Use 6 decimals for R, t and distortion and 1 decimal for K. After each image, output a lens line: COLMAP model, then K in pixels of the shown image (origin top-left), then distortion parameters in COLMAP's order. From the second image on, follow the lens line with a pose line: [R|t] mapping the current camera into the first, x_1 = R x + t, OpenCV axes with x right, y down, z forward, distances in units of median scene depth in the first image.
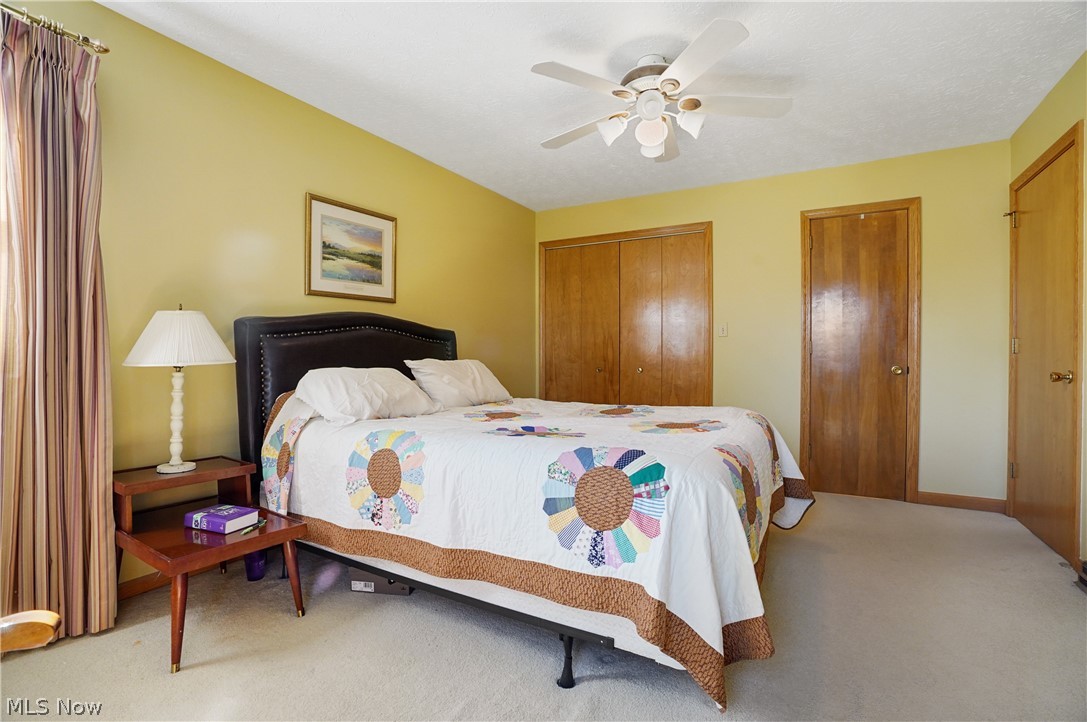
lens RADIAL K [[503.7, 0, 543.2], [0, 503.7, 362.6], [0, 0, 1]] dist [-0.062978, 0.021407]
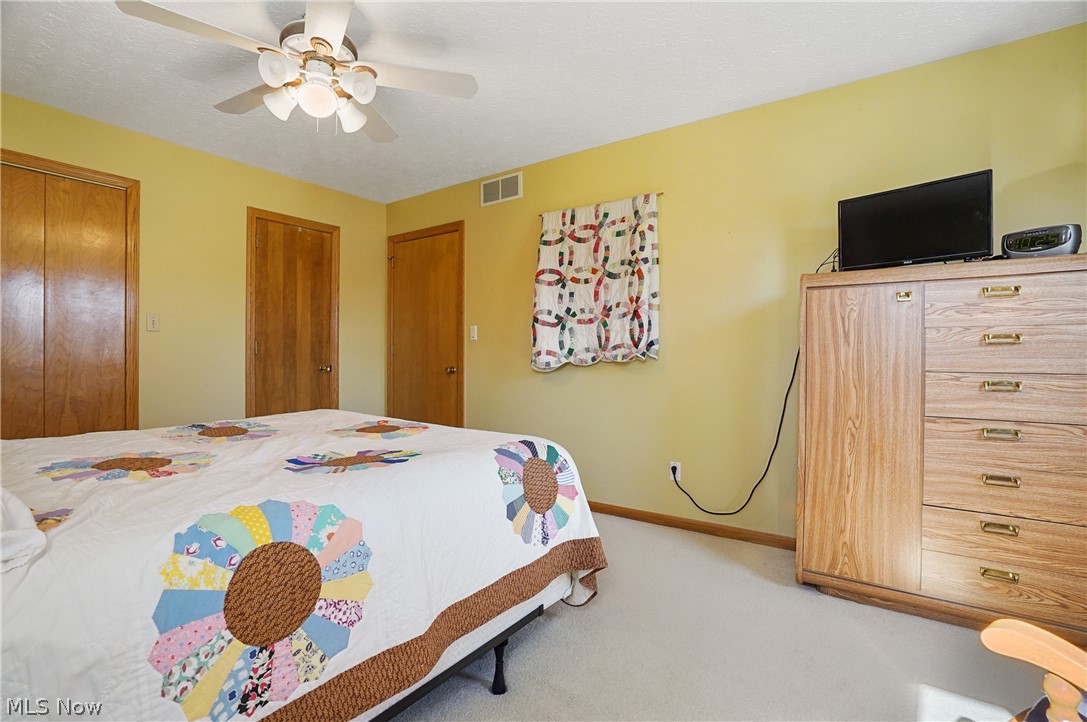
lens RADIAL K [[503.7, 0, 544.3], [0, 503.7, 361.1], [0, 0, 1]] dist [-0.062978, 0.021407]
pose [[0.095374, -0.007175, 0.995416, -0.765895], [0.007244, 0.999953, 0.006513, -0.011749], [-0.995415, 0.006590, 0.095421, 0.672446]]
